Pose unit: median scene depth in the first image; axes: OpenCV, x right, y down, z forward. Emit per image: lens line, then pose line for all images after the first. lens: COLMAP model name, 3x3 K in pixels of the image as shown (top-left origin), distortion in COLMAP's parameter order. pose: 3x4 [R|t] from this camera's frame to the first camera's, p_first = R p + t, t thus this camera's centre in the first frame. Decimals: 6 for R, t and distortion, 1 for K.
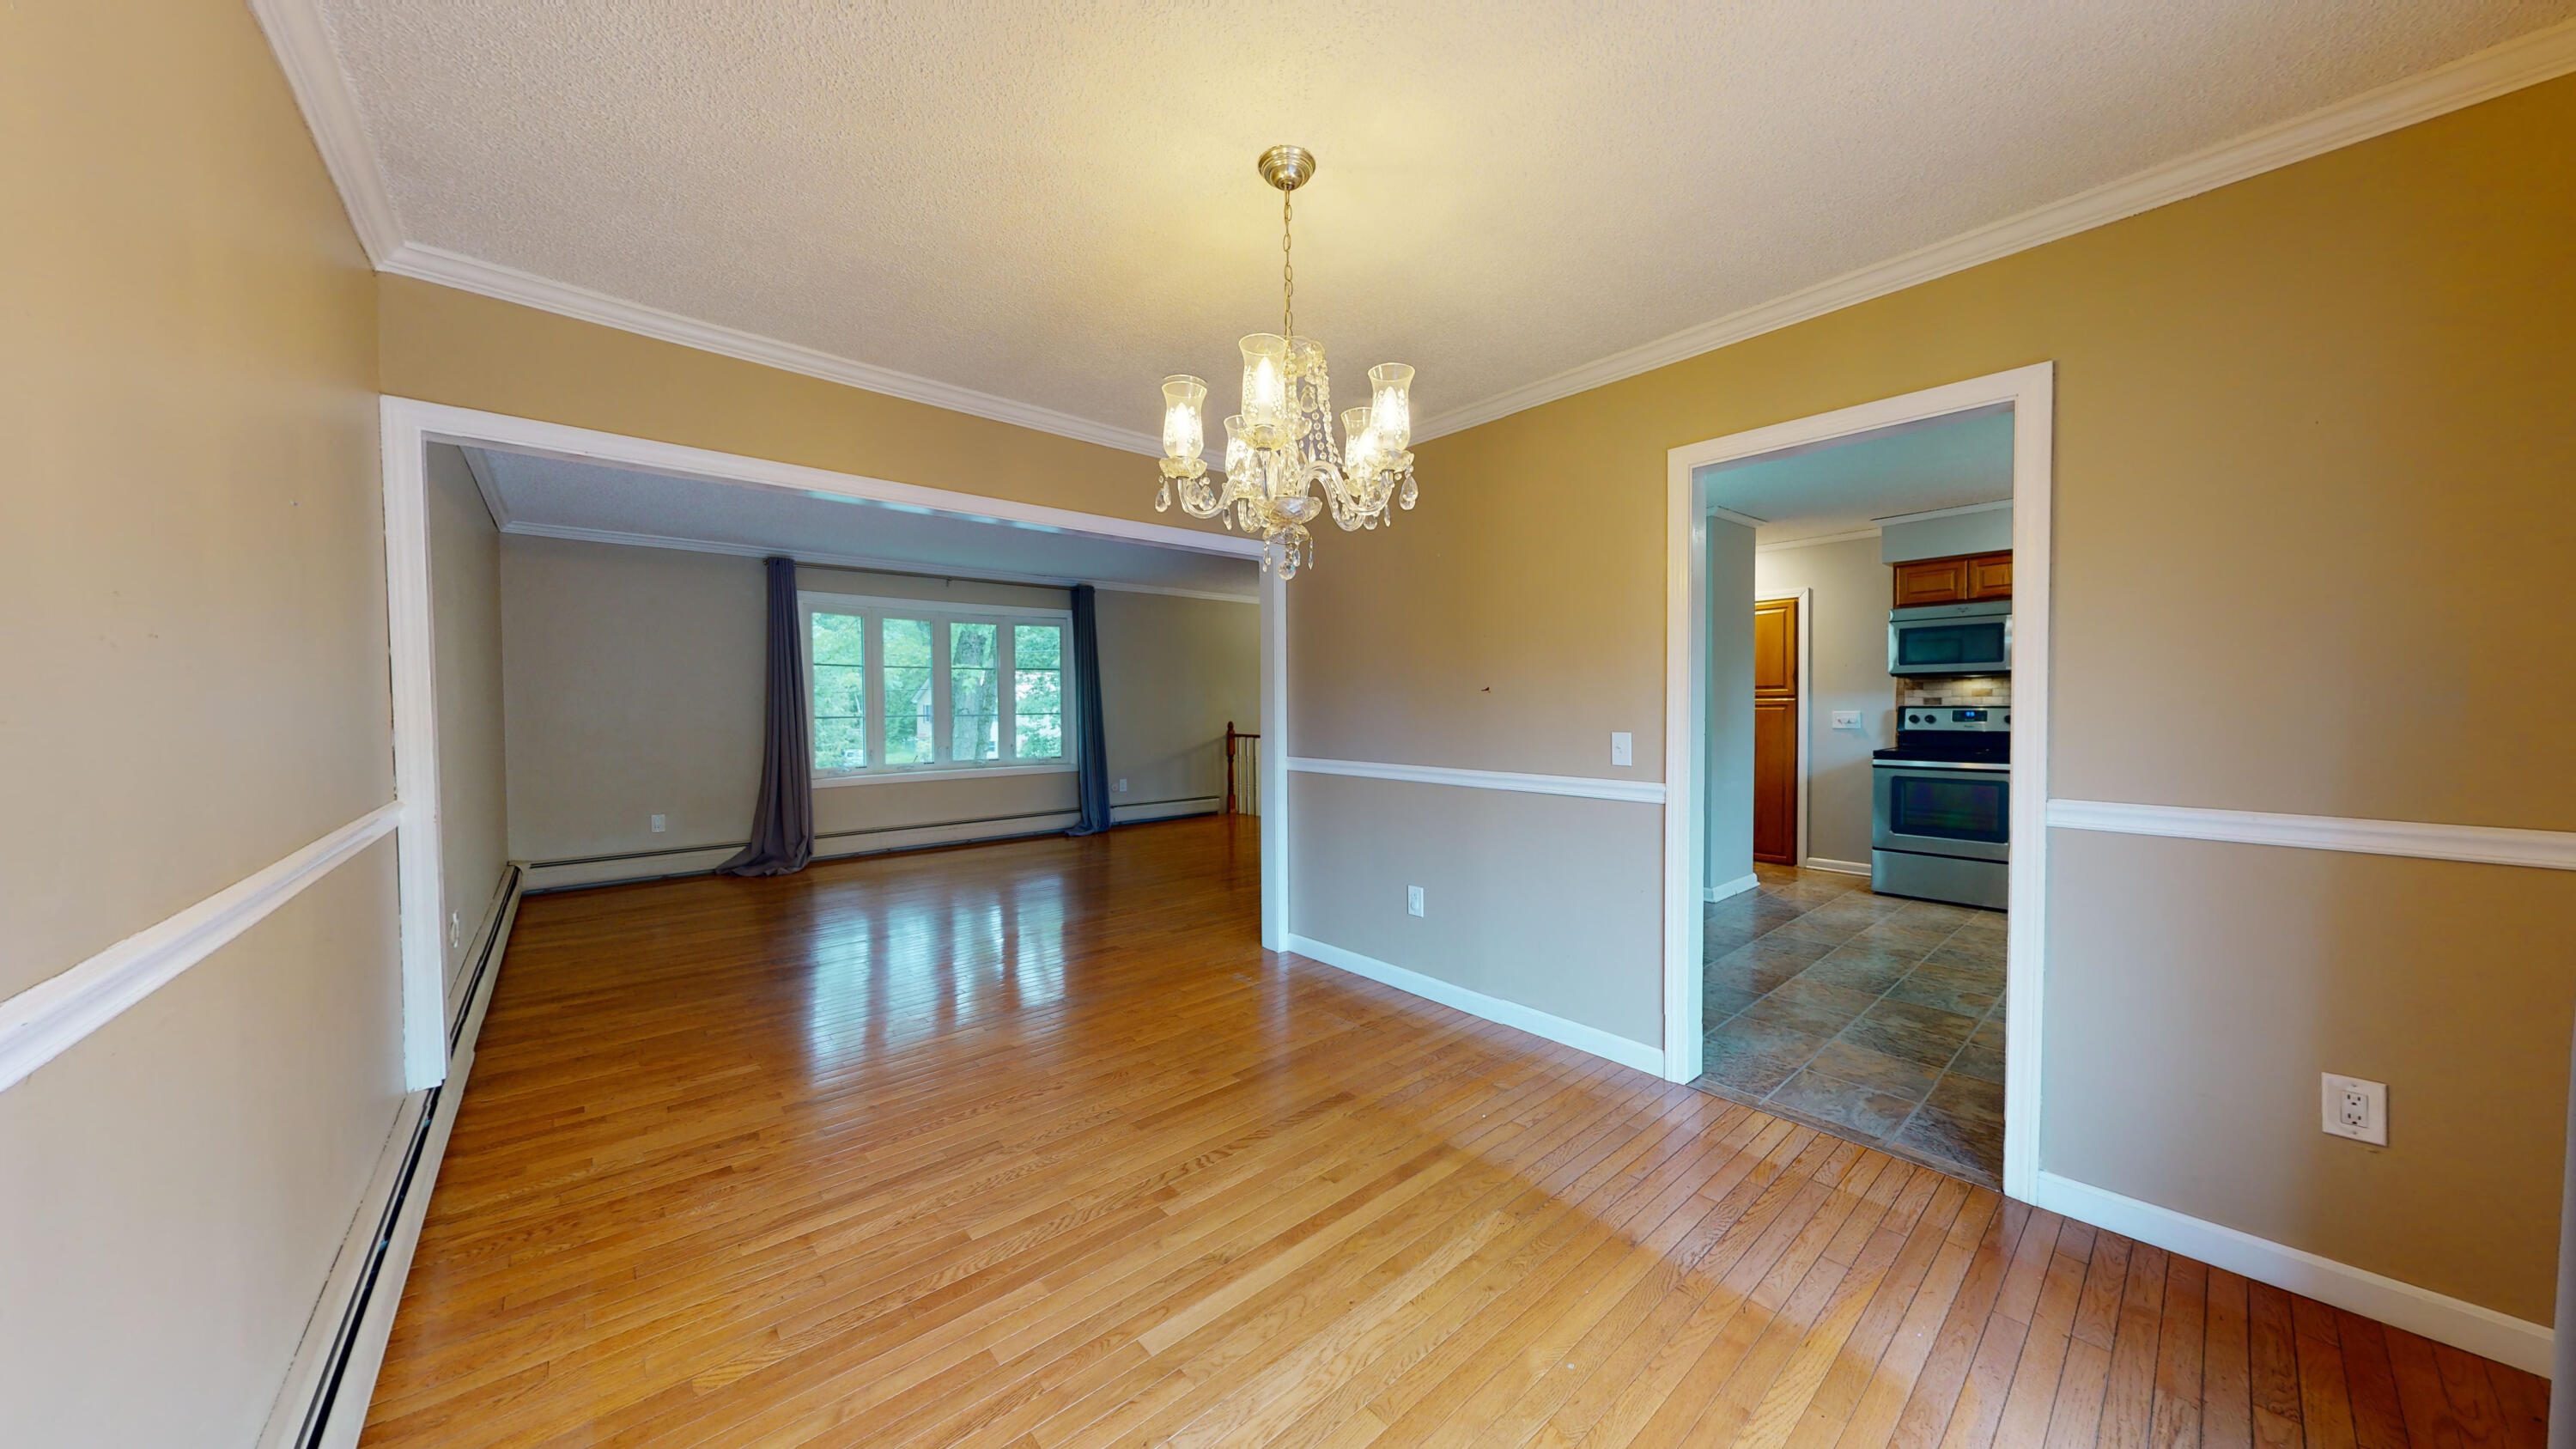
lens RADIAL K [[815.6, 0, 1290.4], [0, 815.6, 728.6], [0, 0, 1]] dist [0.000200, 0.000108]
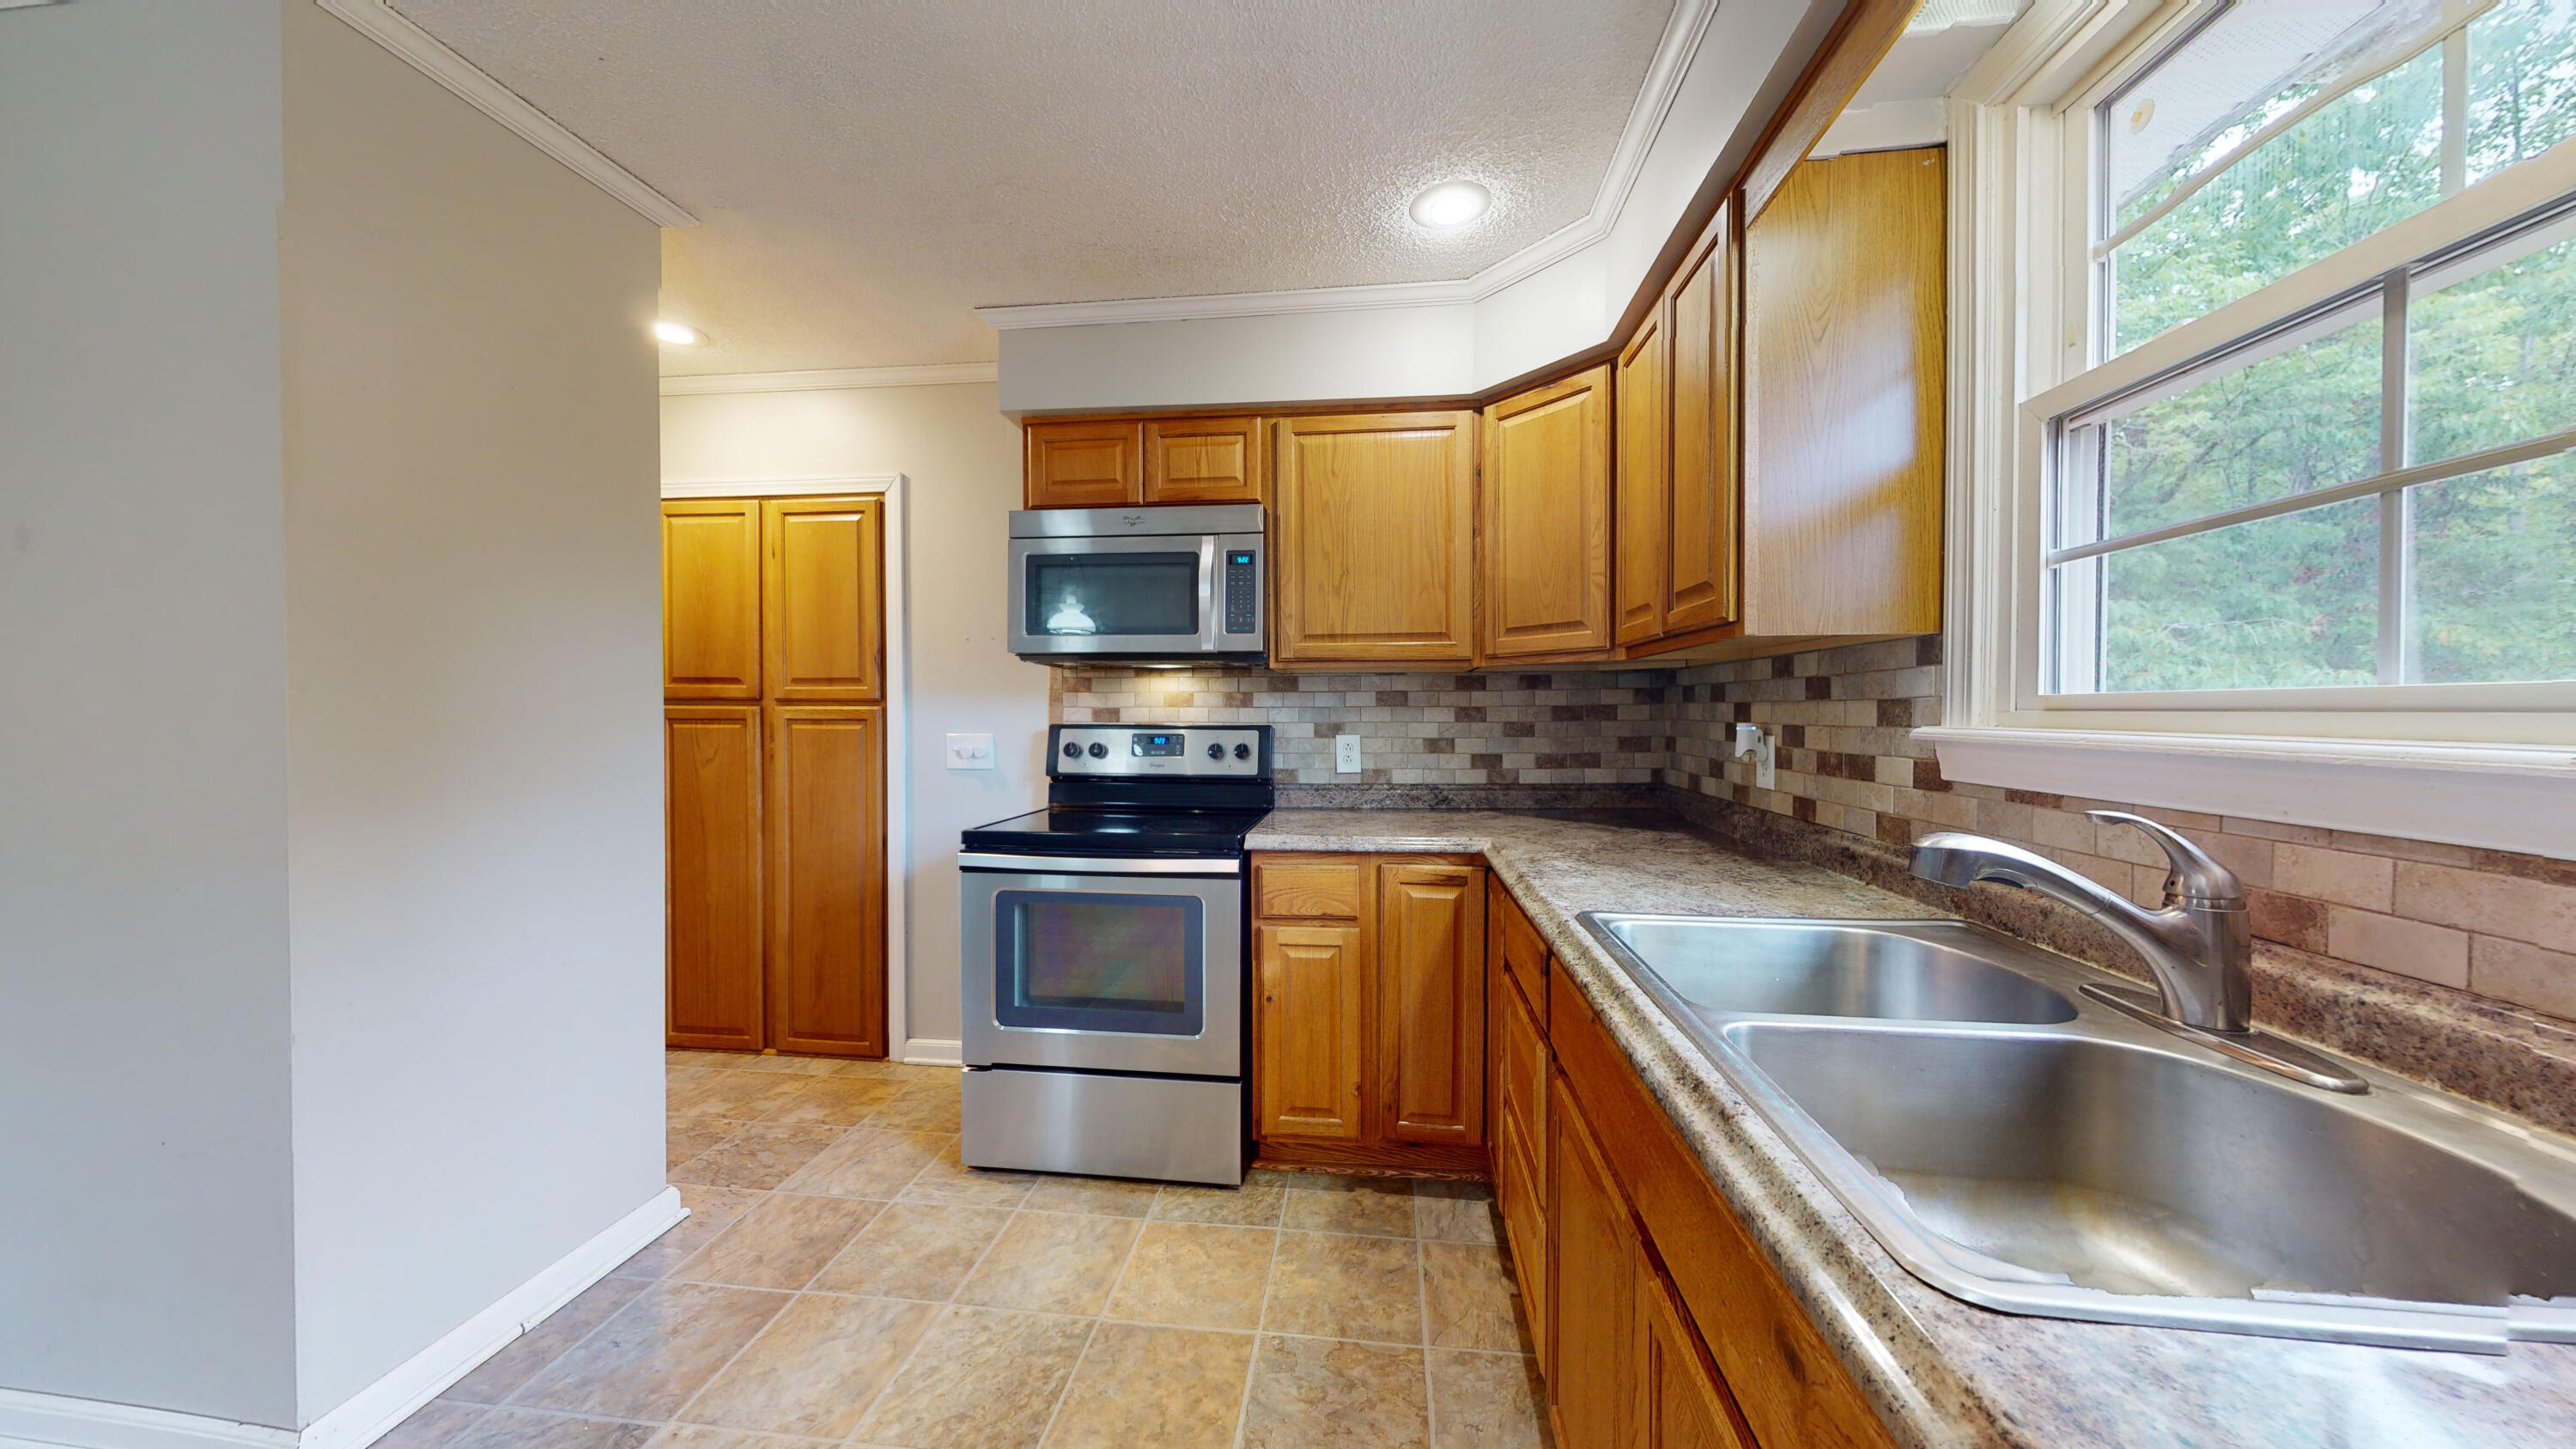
lens RADIAL K [[815.6, 0, 1290.4], [0, 815.6, 728.6], [0, 0, 1]] dist [0.000200, 0.000108]
pose [[0.736796, -0.003102, 0.676108, 0.536512], [0.011110, 0.999910, -0.007520, -0.020255], [-0.676024, 0.013052, 0.736764, 0.556179]]
